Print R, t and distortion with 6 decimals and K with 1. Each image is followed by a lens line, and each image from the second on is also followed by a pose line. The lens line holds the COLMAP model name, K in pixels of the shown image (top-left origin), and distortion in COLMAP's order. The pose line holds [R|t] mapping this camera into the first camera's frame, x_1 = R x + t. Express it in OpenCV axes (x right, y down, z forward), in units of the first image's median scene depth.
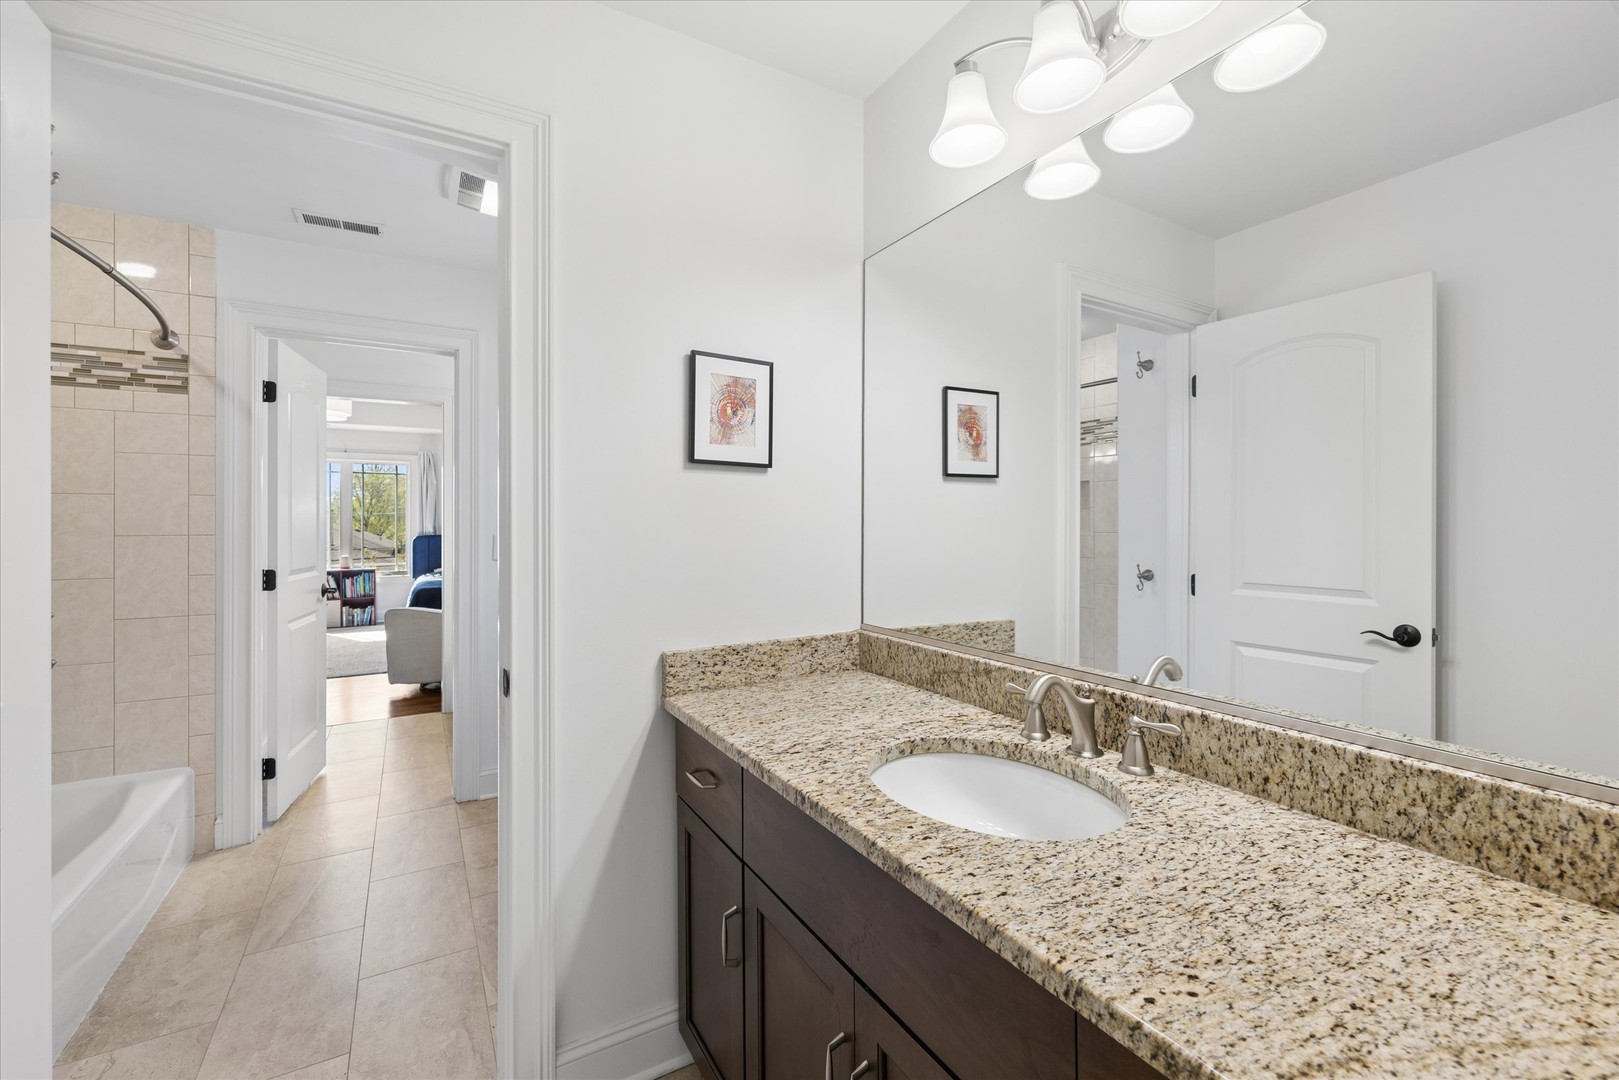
lens RADIAL K [[665.1, 0, 804.7], [0, 665.1, 531.2], [0, 0, 1]] dist [0.000238, -0.000051]
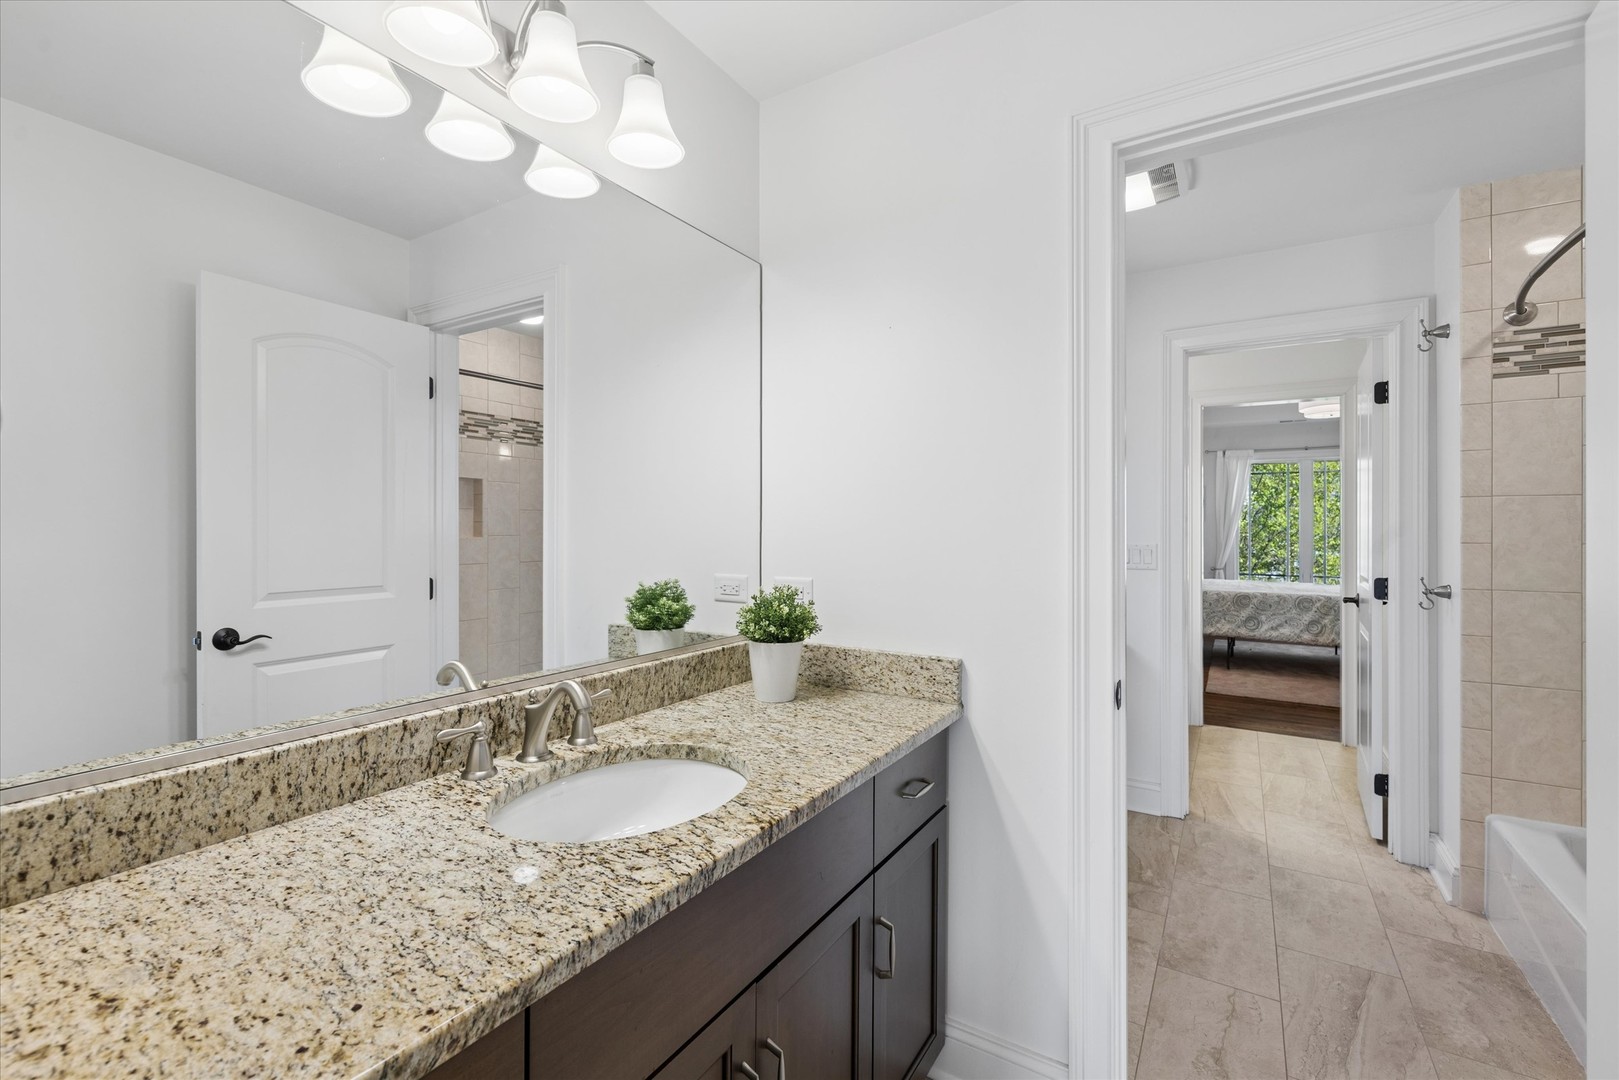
lens RADIAL K [[665.1, 0, 808.1], [0, 665.1, 528.6], [0, 0, 1]] dist [0.000238, -0.000051]
pose [[-0.439951, -0.003035, 0.898017, -1.255251], [0.006963, 0.999953, 0.006791, -0.028086], [-0.897995, 0.009241, -0.439909, 2.071573]]
